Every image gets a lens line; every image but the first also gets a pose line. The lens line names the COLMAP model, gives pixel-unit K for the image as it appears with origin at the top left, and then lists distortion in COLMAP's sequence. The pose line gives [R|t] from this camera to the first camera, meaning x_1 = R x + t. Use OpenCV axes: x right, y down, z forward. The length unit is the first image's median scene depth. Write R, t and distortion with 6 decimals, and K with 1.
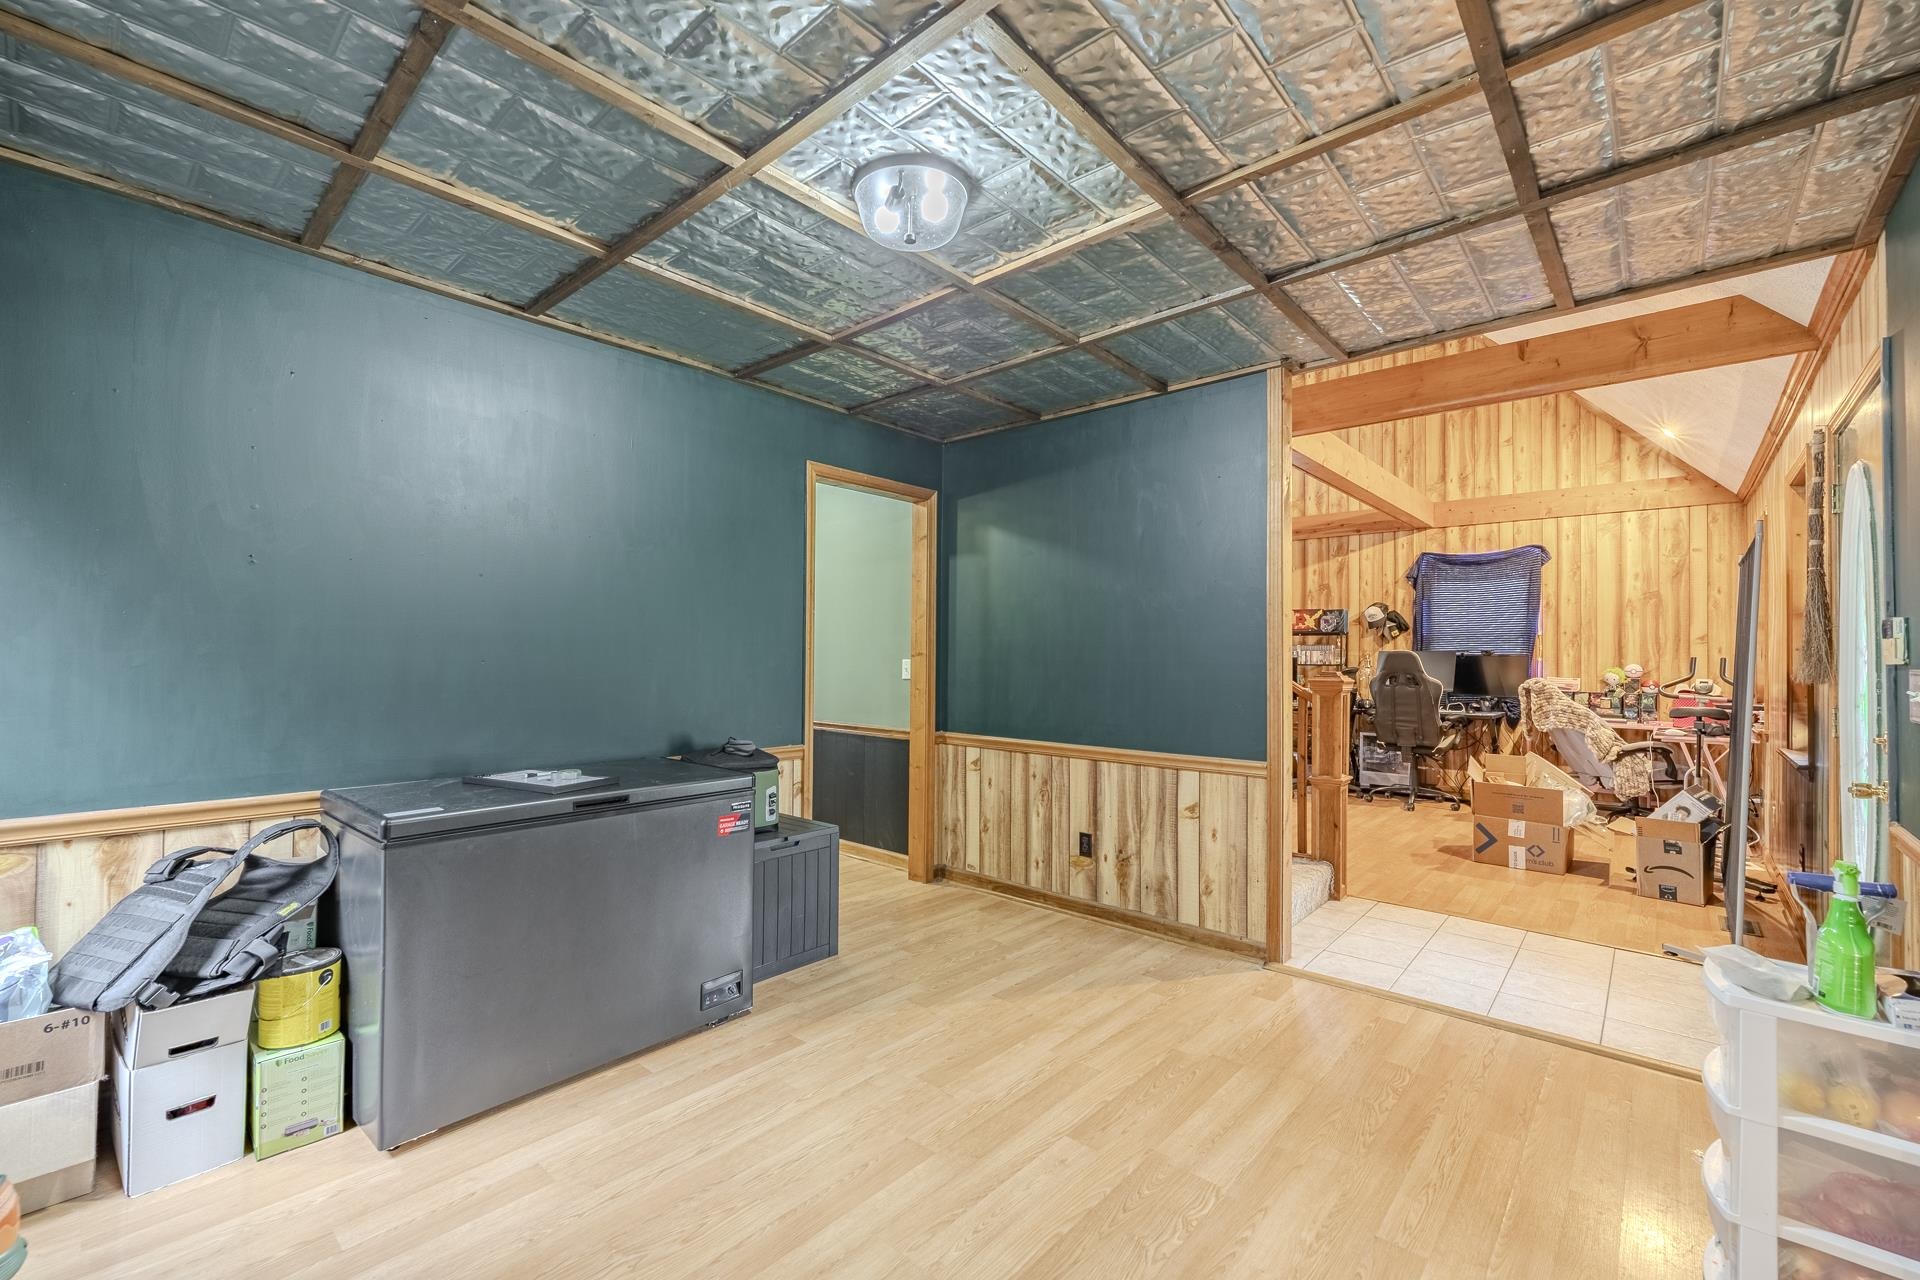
lens RADIAL K [[776.0, 0, 953.1], [0, 776.0, 646.6], [0, 0, 1]] dist [0.000038, -0.000224]
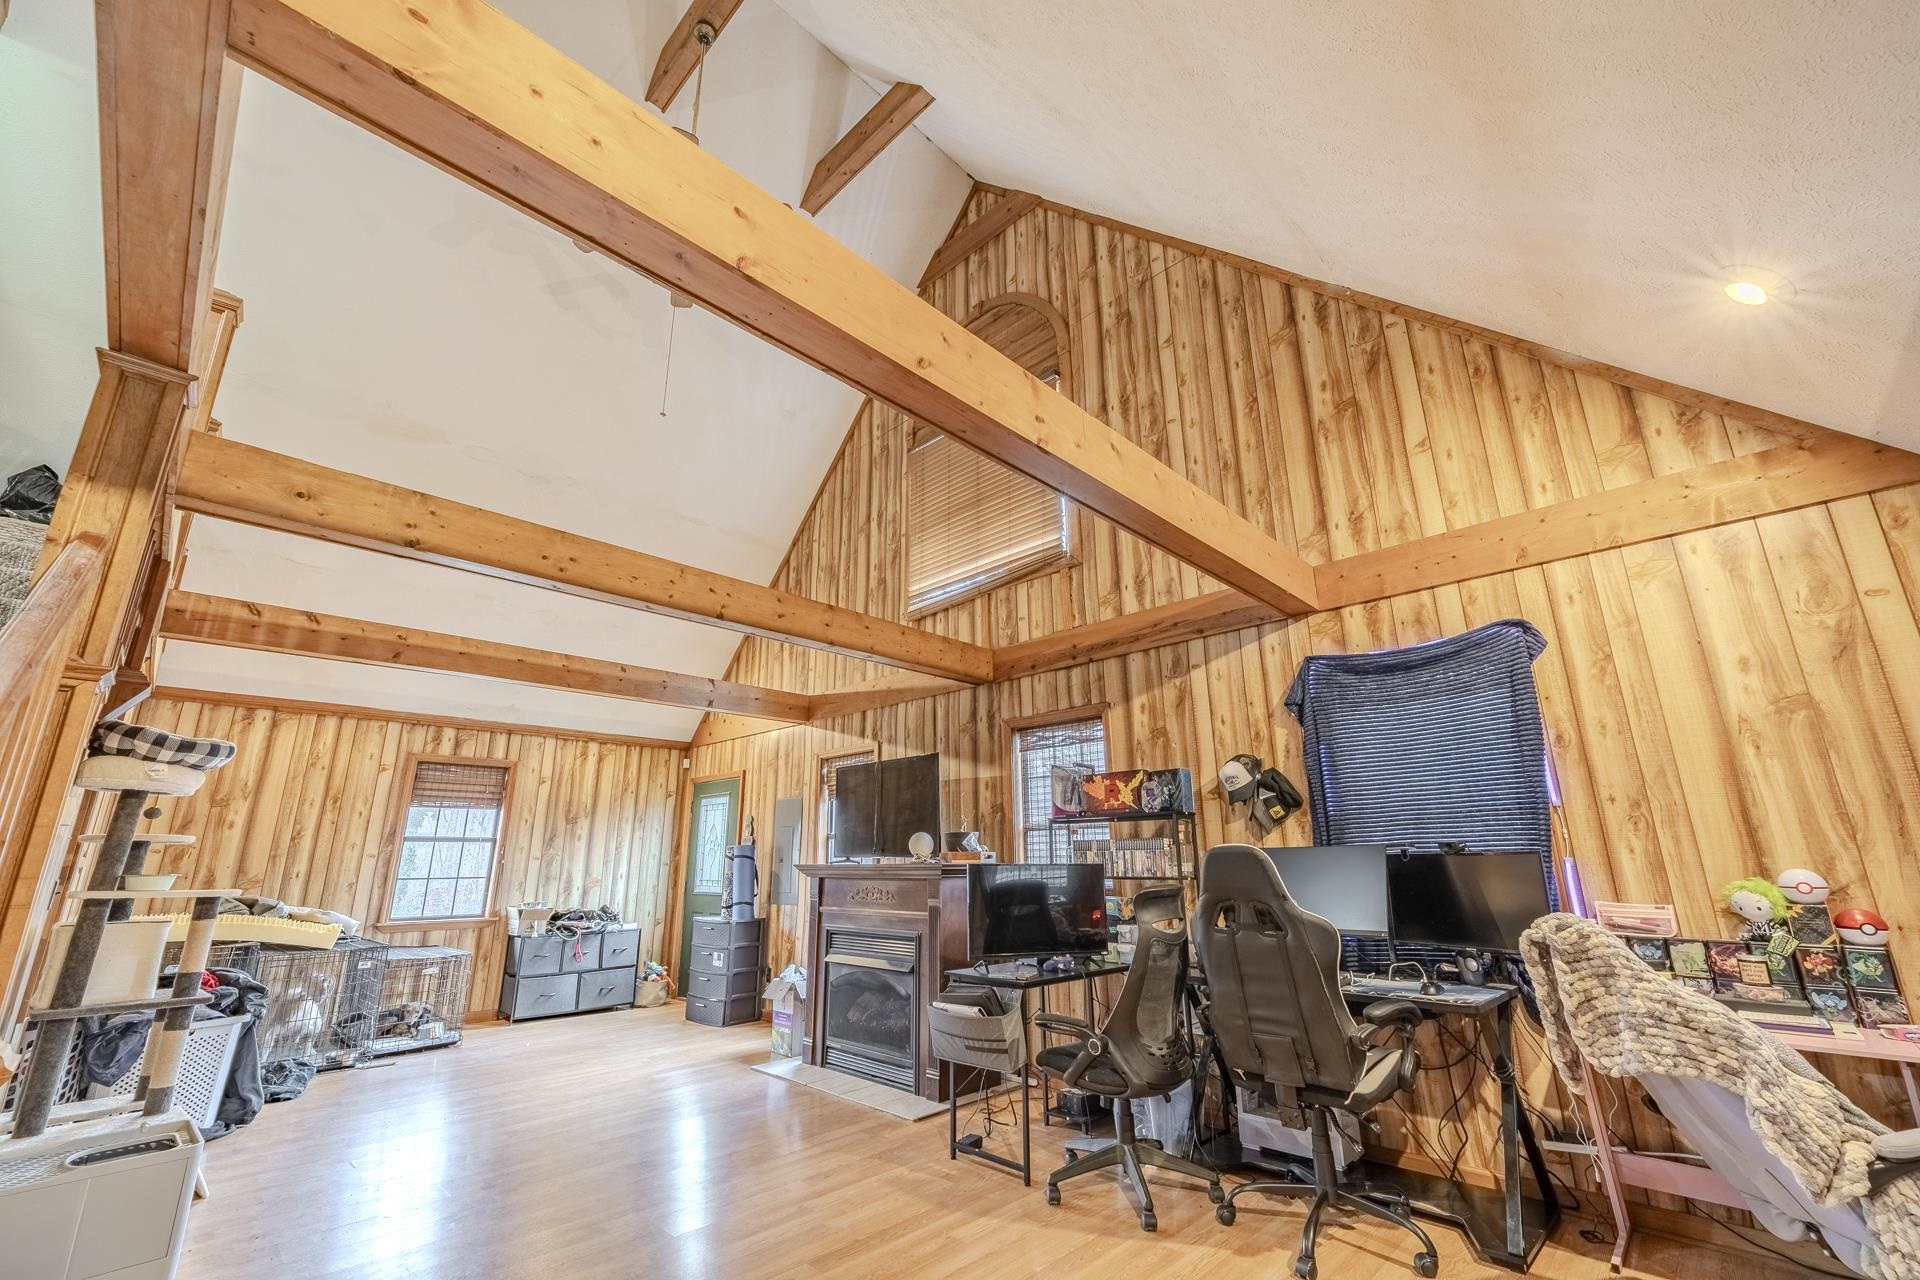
lens RADIAL K [[776.0, 0, 953.1], [0, 776.0, 646.6], [0, 0, 1]] dist [0.000038, -0.000224]
pose [[0.999399, -0.024060, -0.024943, 0.396802], [0.016786, 0.965730, -0.259004, 0.006947], [0.030320, 0.258430, 0.965554, 0.501564]]
